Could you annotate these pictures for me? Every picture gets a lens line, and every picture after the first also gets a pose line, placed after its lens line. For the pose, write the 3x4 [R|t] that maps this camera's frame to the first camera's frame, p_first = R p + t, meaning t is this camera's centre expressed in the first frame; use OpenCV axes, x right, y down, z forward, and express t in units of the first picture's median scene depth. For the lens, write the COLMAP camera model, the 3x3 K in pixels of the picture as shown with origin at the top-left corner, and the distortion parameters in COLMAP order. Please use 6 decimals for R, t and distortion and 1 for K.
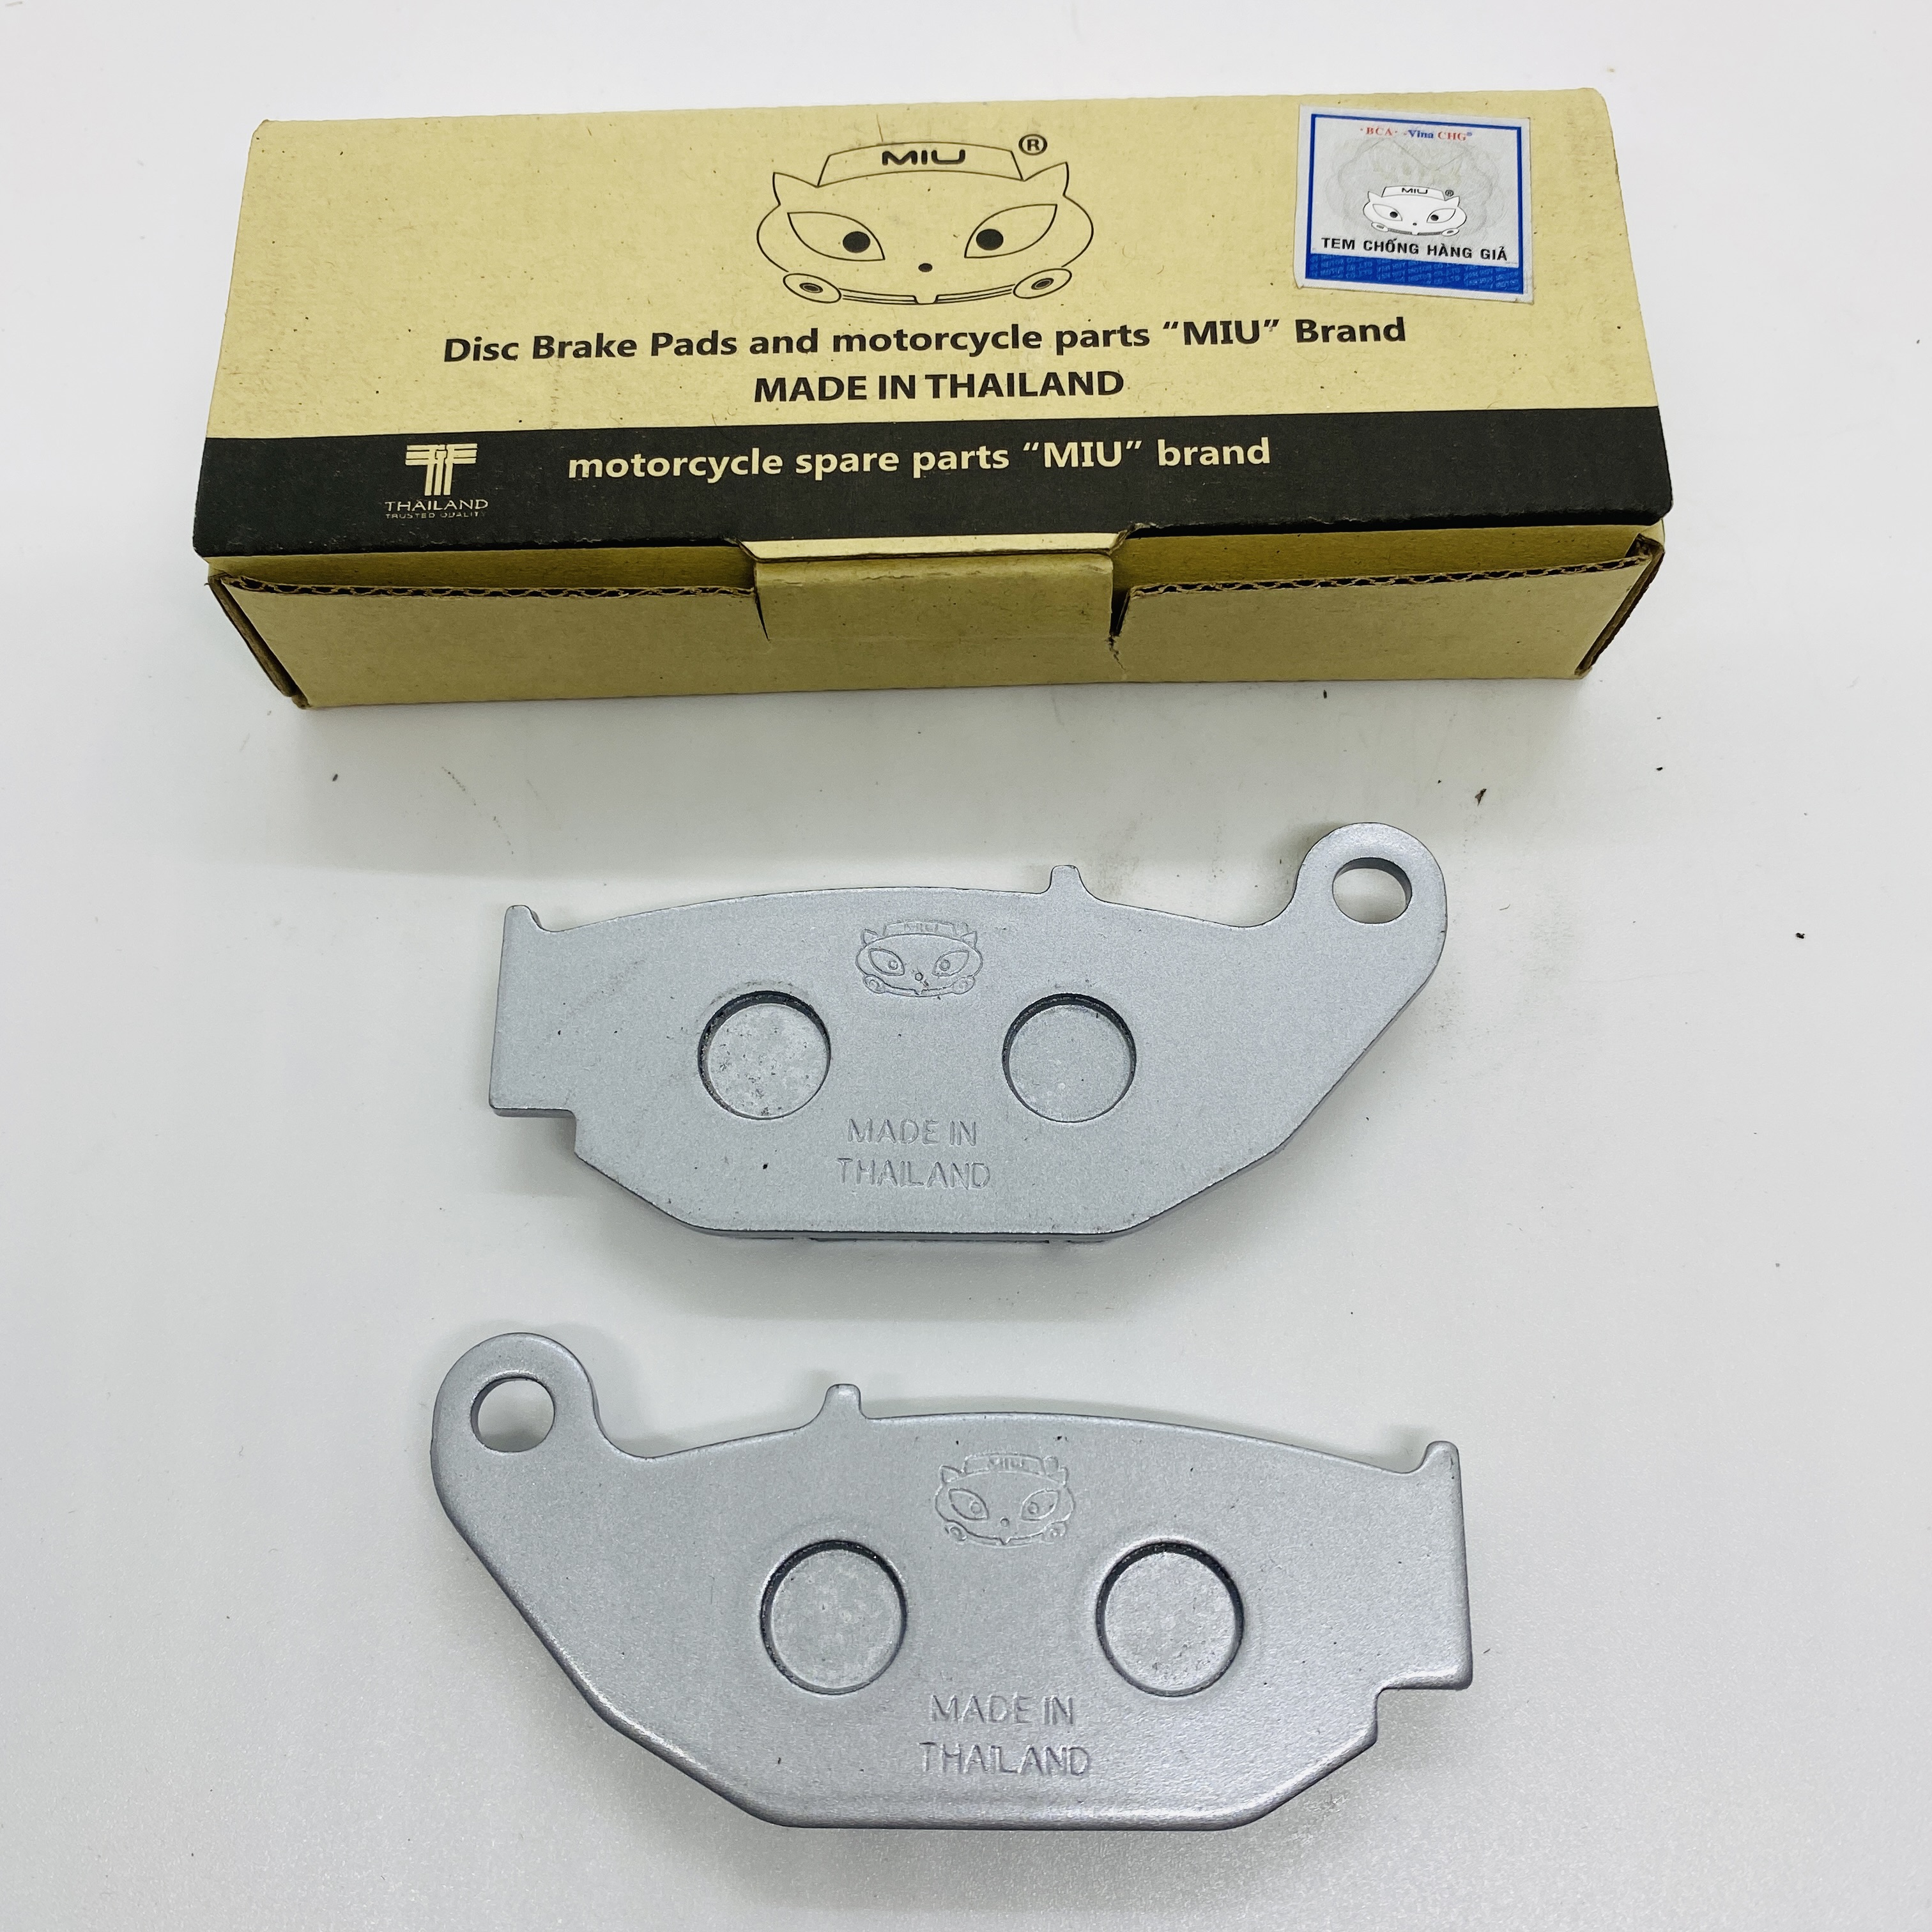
lens RADIAL K [[2334.2, 0, 966.0], [0, 2334.2, 966.0], [0, 0, 1]] dist [0.006687, -0.249315]
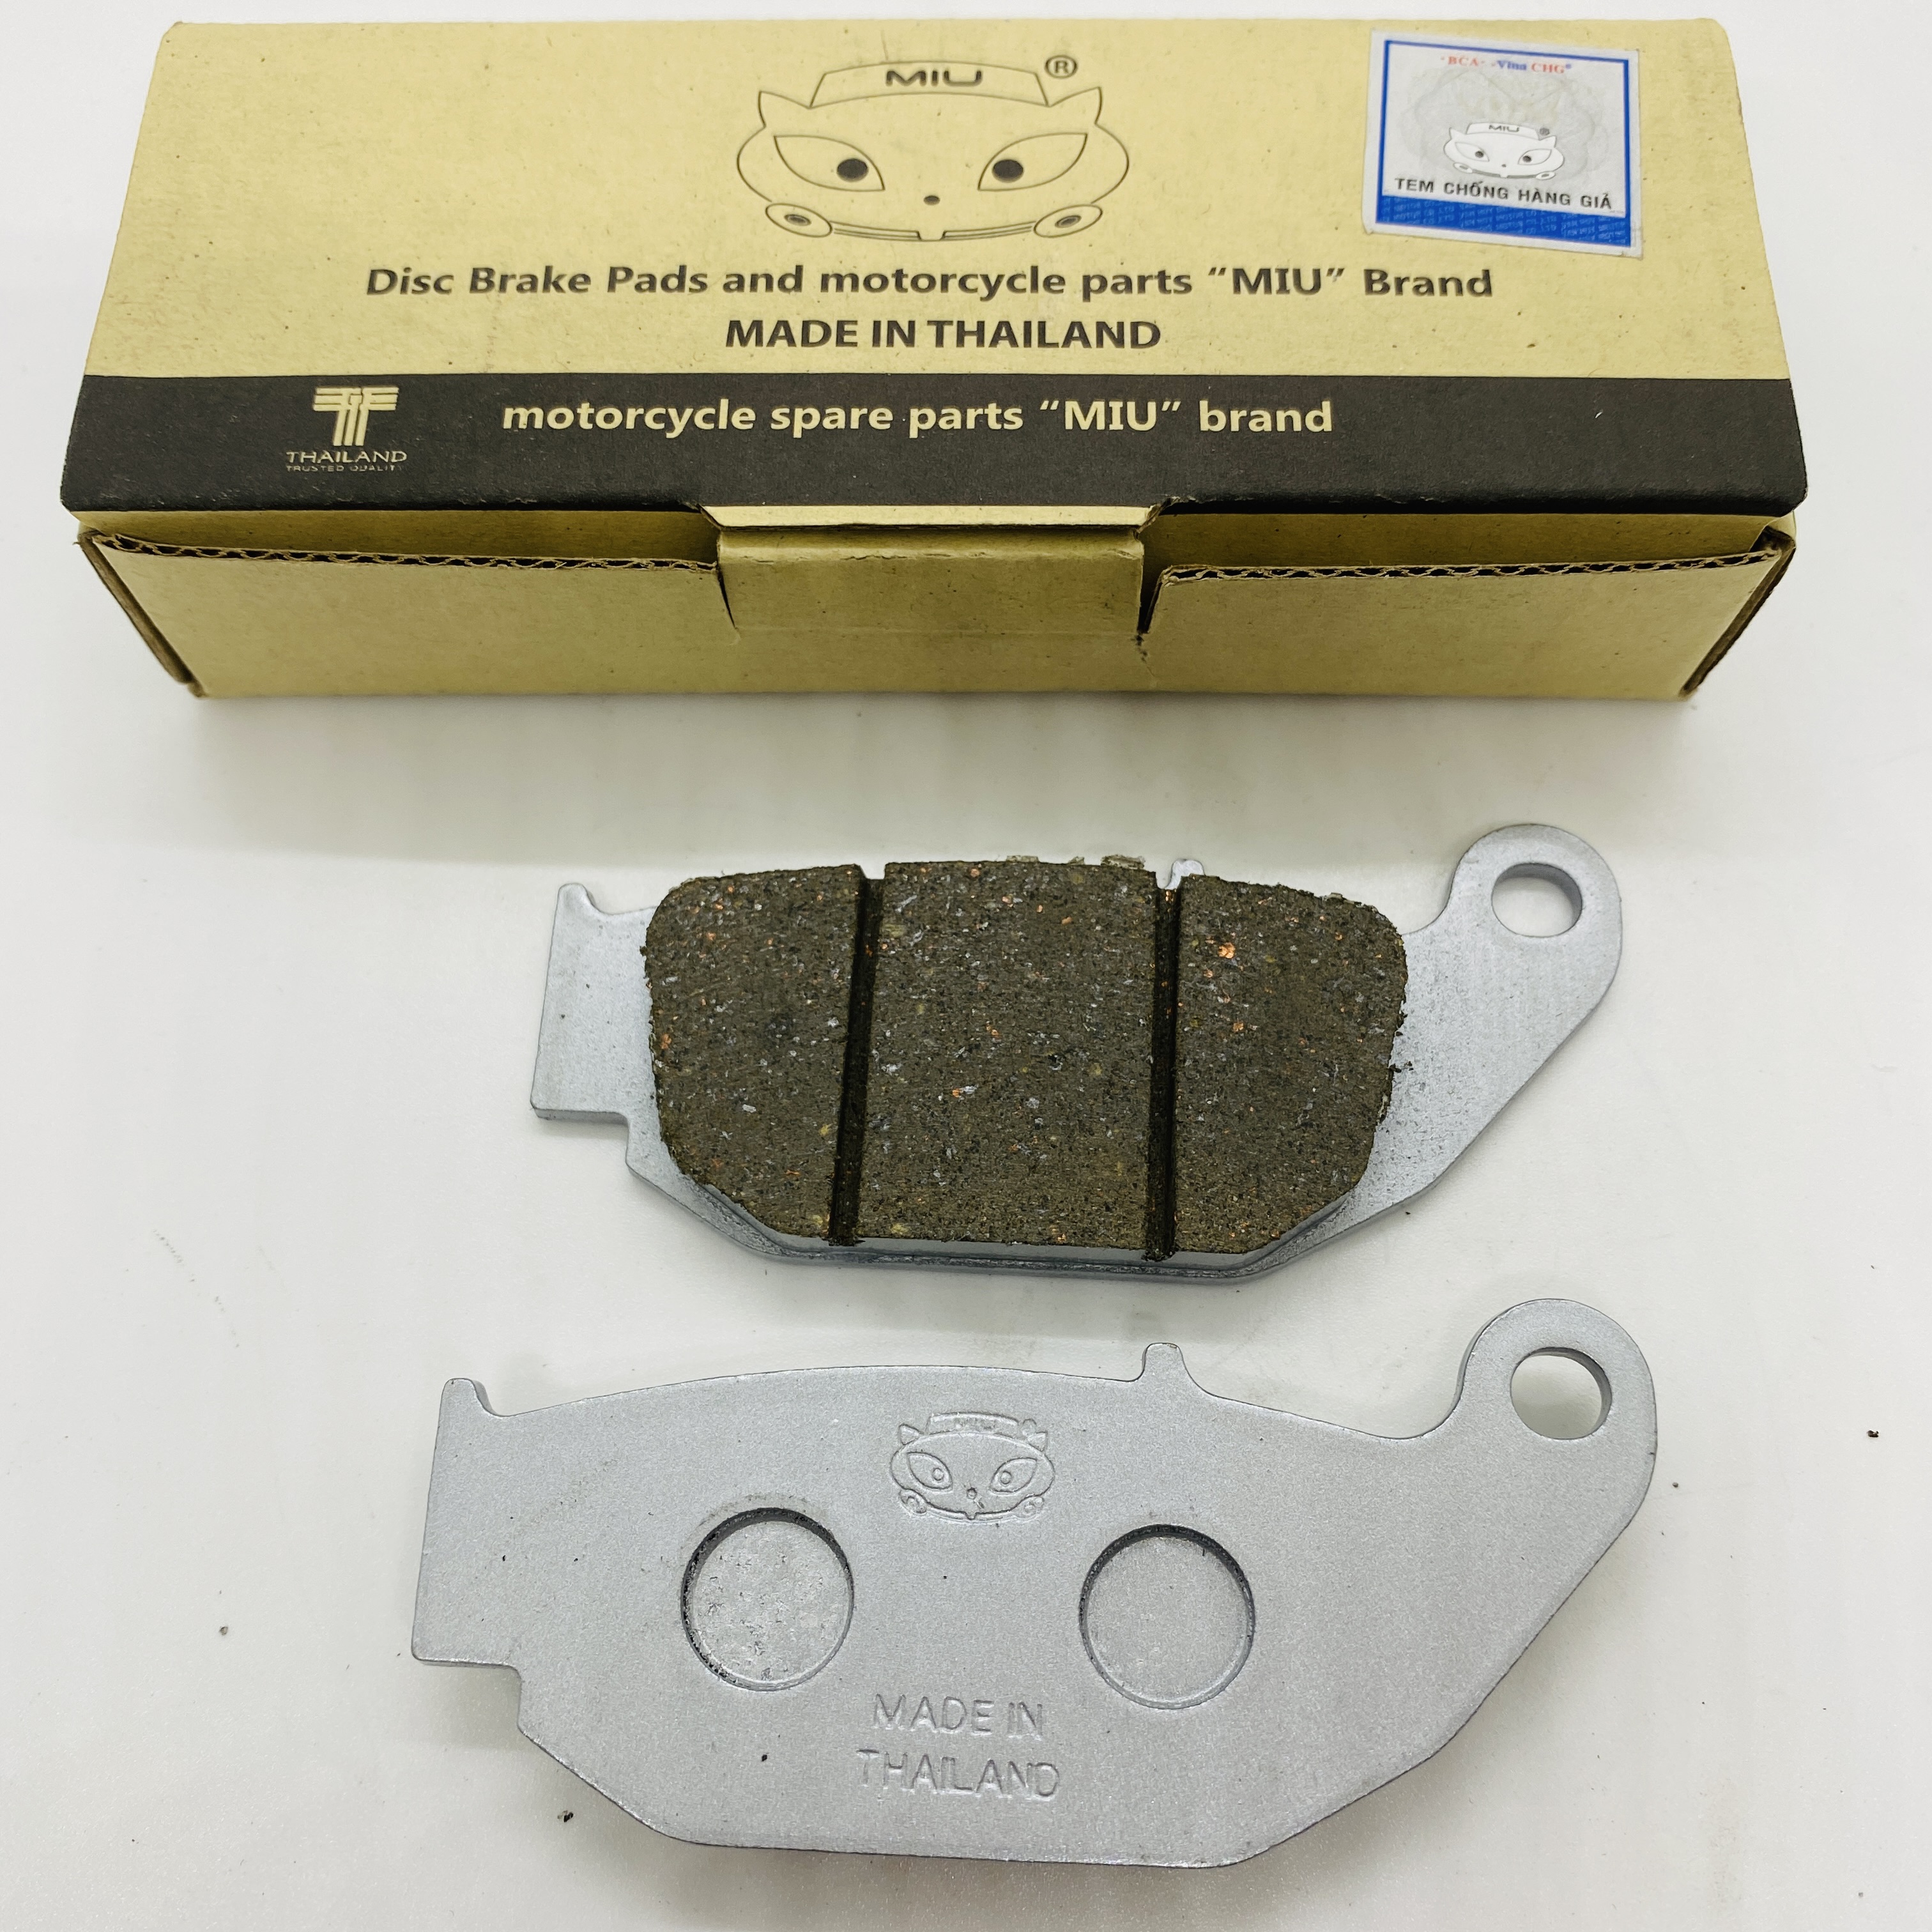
lens RADIAL K [[2287.0, 0, 966.0], [0, 2287.0, 966.0], [0, 0, 1]] dist [-0.049988, -0.043052]
pose [[0.999621, 0.026503, -0.007508, 0.009033], [-0.026675, 0.999362, -0.023770, 0.000997], [0.006873, 0.023962, 0.999689, 0.175974]]
